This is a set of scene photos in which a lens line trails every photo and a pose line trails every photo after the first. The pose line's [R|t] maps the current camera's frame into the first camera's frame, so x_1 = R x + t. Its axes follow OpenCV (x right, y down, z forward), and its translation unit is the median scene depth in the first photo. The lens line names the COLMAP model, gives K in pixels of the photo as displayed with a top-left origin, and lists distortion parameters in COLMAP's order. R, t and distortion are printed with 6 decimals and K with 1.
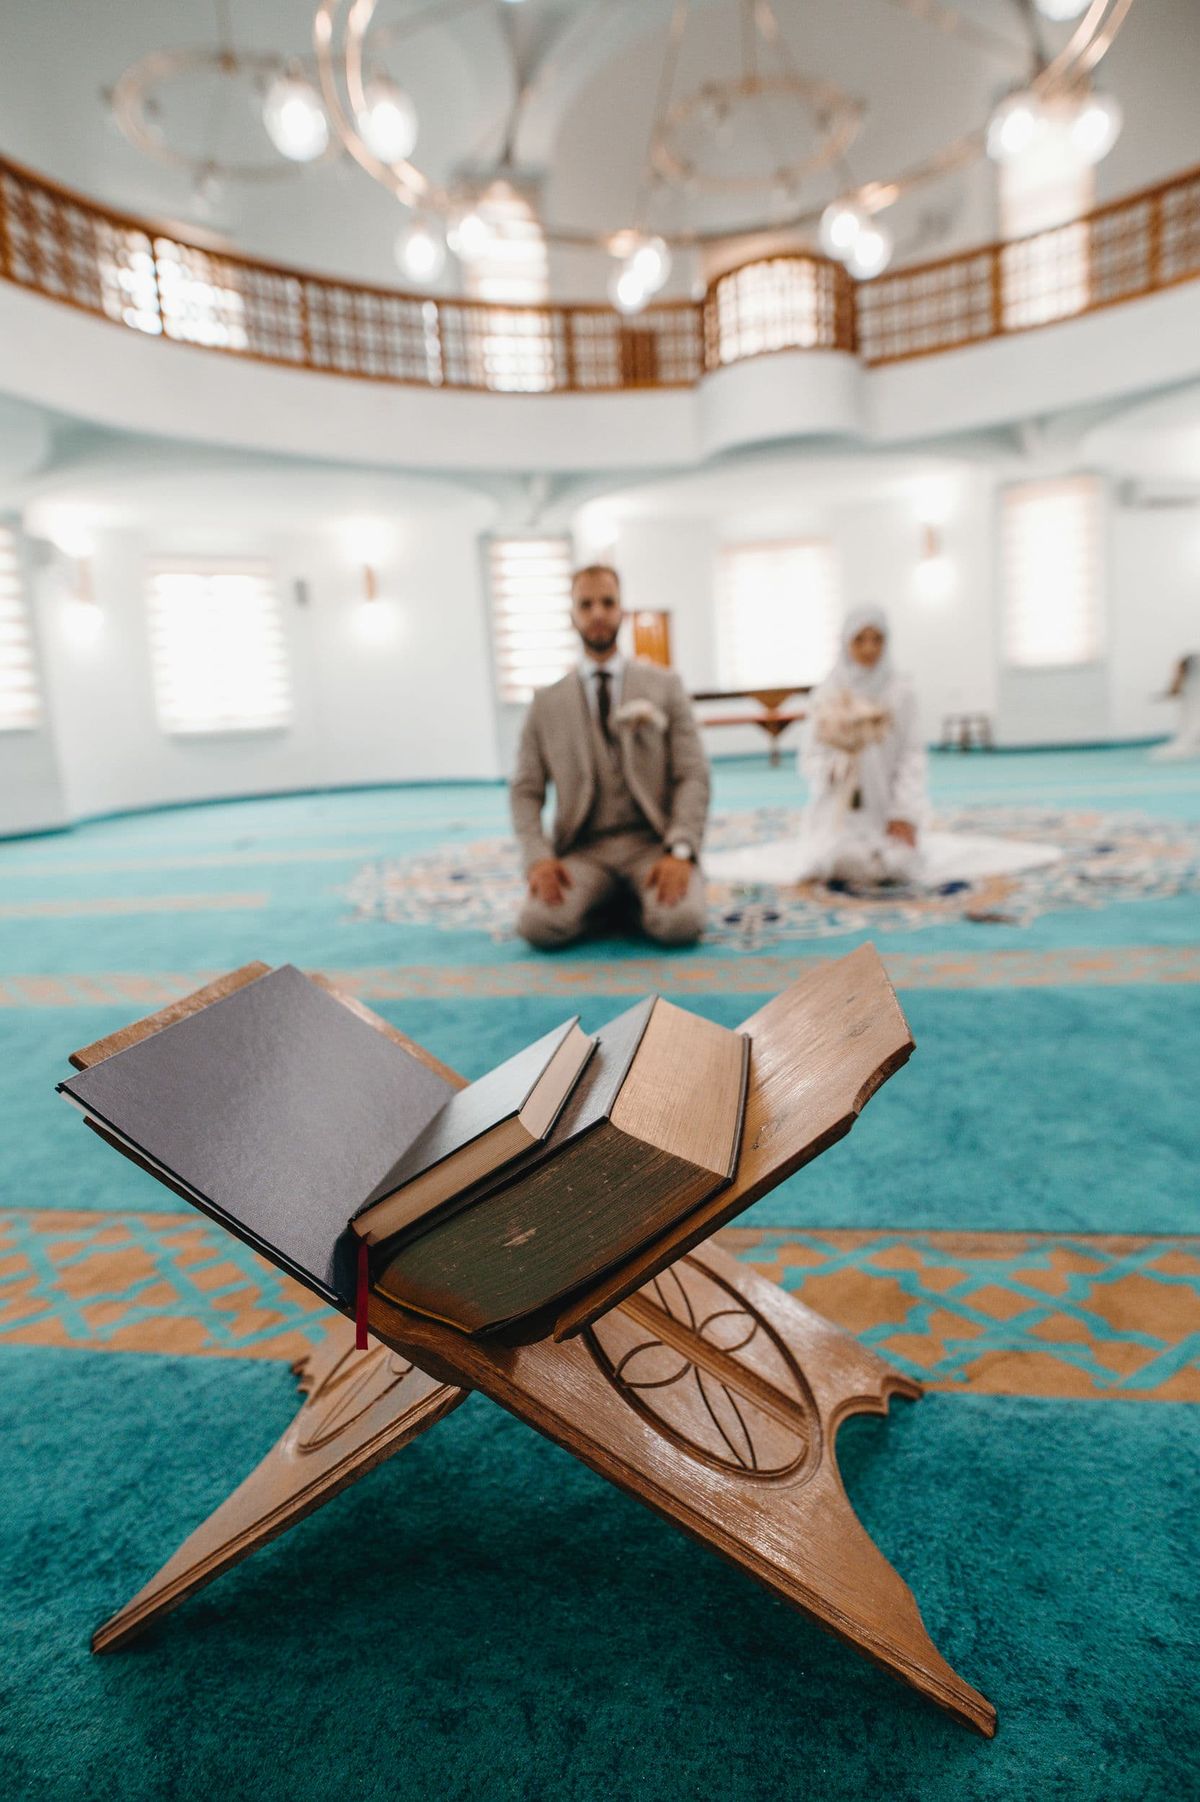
lens RADIAL K [[1003.5, 0, 600.0], [0, 1003.5, 901.0], [0, 0, 1]] dist [-0.000894, 0.000533]
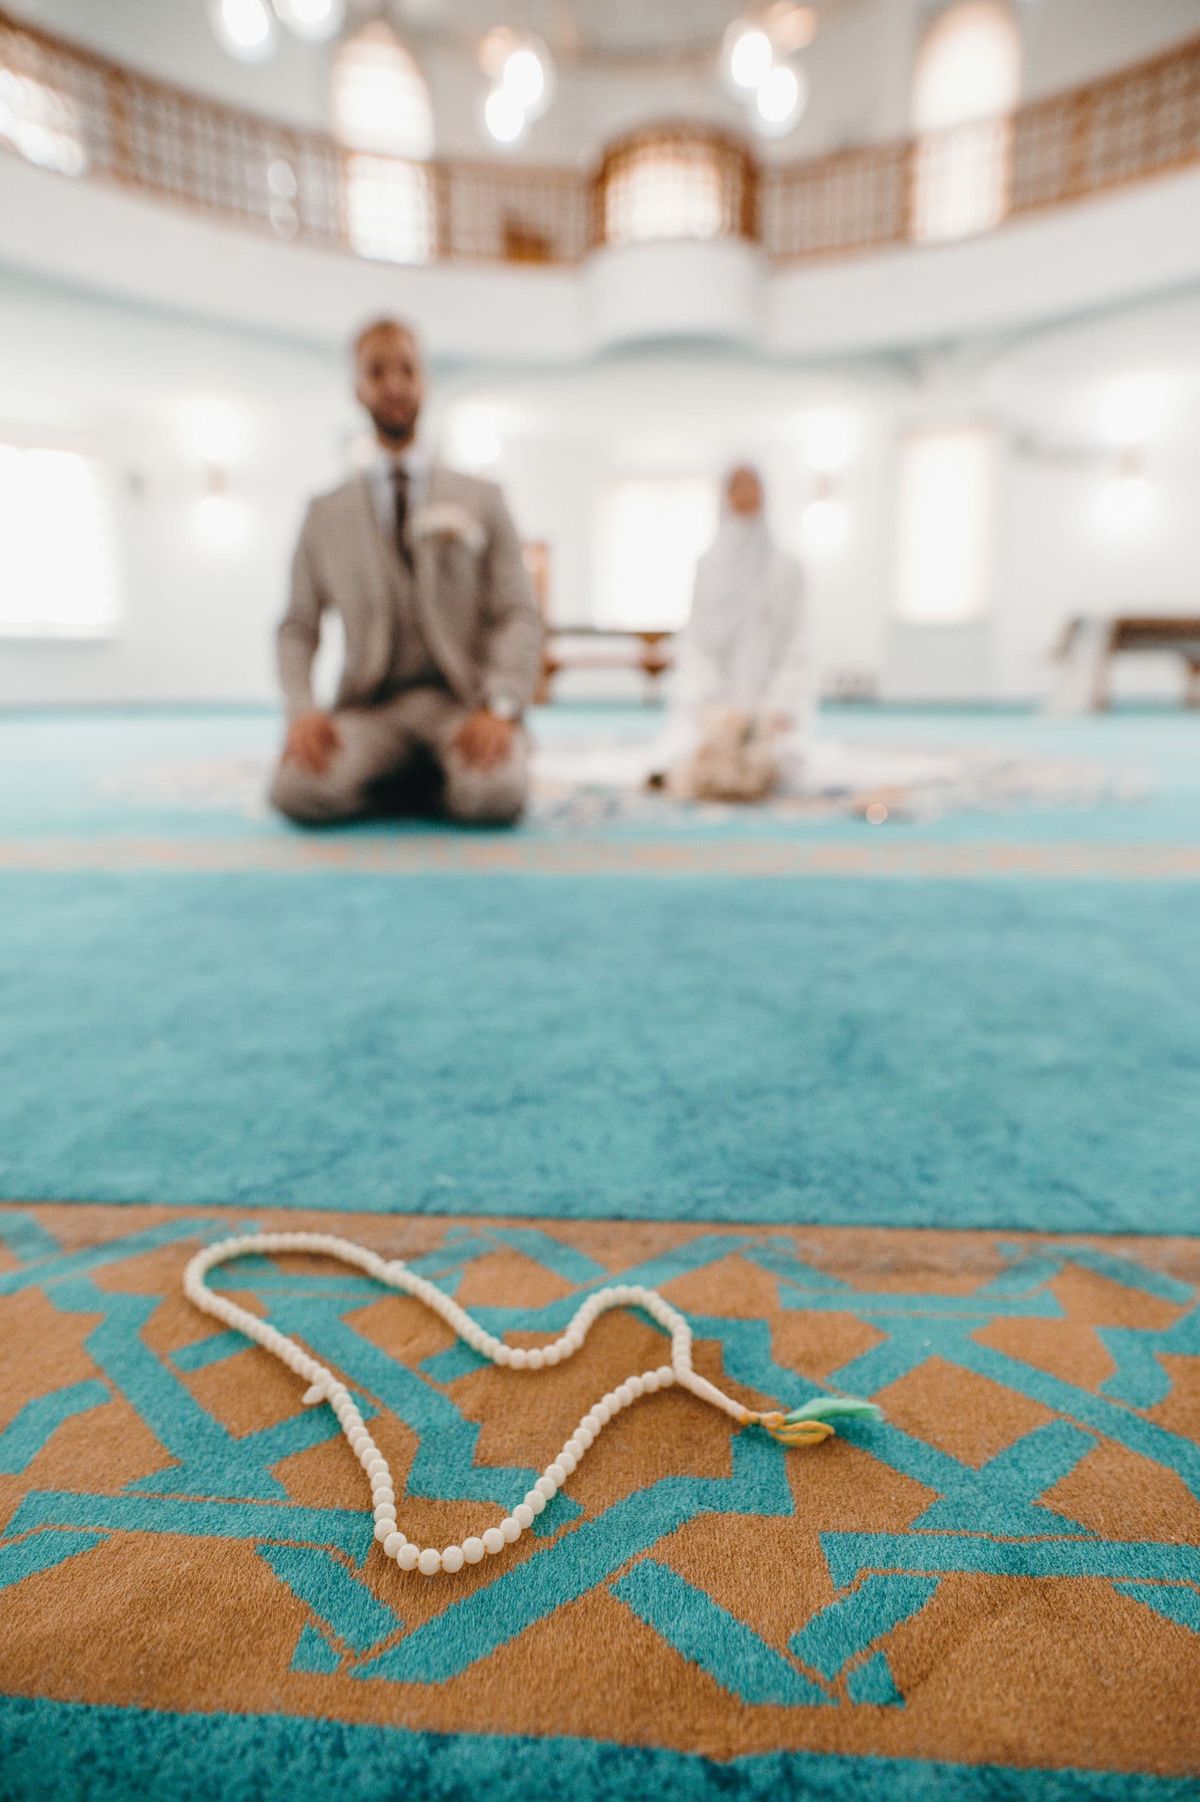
lens RADIAL K [[1031.3, 0, 600.0], [0, 1031.3, 901.0], [0, 0, 1]] dist [-0.002884, -0.001452]
pose [[0.990914, 0.045366, 0.126617, 0.128721], [-0.049923, 0.998206, 0.033052, 0.126361], [-0.124891, -0.039073, 0.991401, 0.410286]]
